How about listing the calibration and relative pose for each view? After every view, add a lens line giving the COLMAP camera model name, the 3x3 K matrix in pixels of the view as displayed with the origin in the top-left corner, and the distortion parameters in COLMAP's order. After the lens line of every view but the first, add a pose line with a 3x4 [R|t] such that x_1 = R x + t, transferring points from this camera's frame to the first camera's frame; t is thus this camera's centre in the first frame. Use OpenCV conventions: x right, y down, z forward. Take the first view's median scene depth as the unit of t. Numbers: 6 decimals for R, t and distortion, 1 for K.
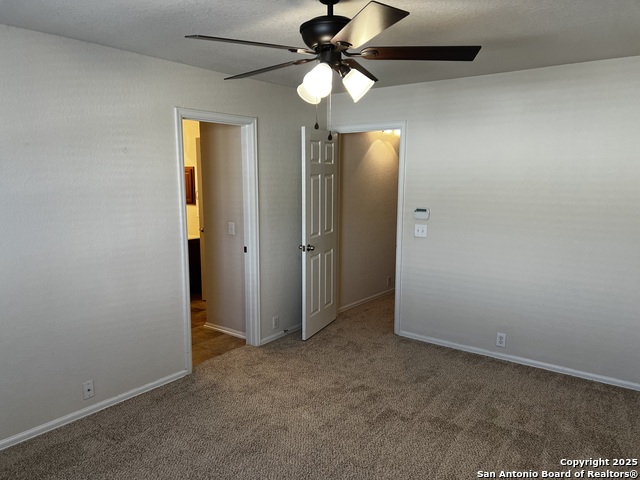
lens RADIAL K [[480.0, 0, 315.7], [0, 480.0, 244.5], [0, 0, 1]] dist [0.076844, -0.080599]
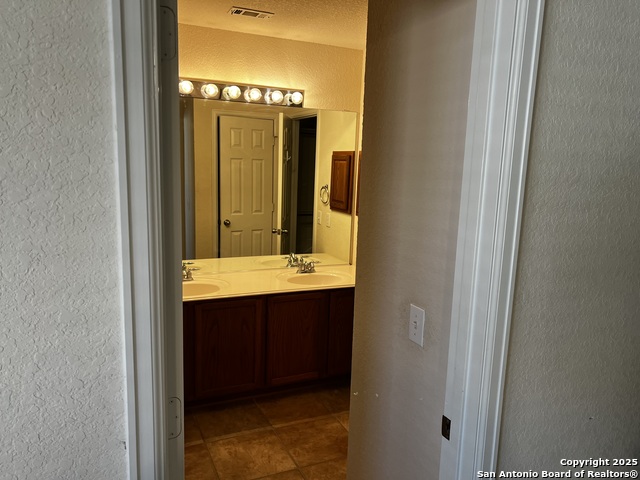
lens RADIAL K [[480.0, 0, 315.7], [0, 480.0, 244.5], [0, 0, 1]] dist [0.076844, -0.080599]
pose [[0.883945, 0.103295, -0.456039, -0.094920], [-0.105613, 0.994196, 0.020481, -0.093403], [0.455508, 0.030059, 0.889724, 0.708107]]
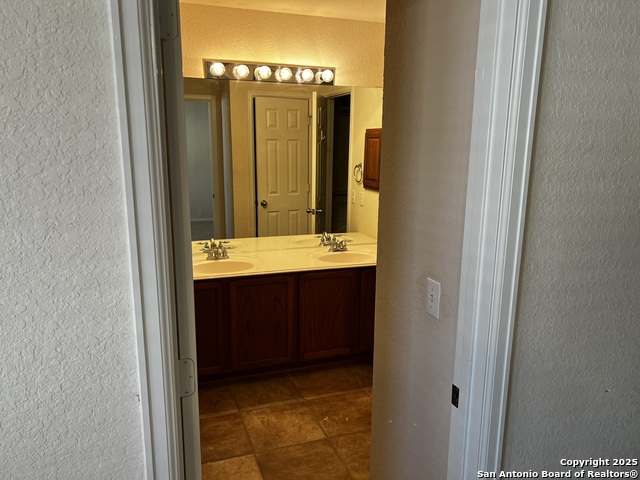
lens RADIAL K [[480.0, 0, 315.7], [0, 480.0, 244.5], [0, 0, 1]] dist [0.076844, -0.080599]
pose [[0.839852, 0.117014, -0.530053, -0.073032], [-0.095575, 0.993110, 0.067804, -0.090637], [0.534335, -0.006285, 0.845249, 0.710493]]
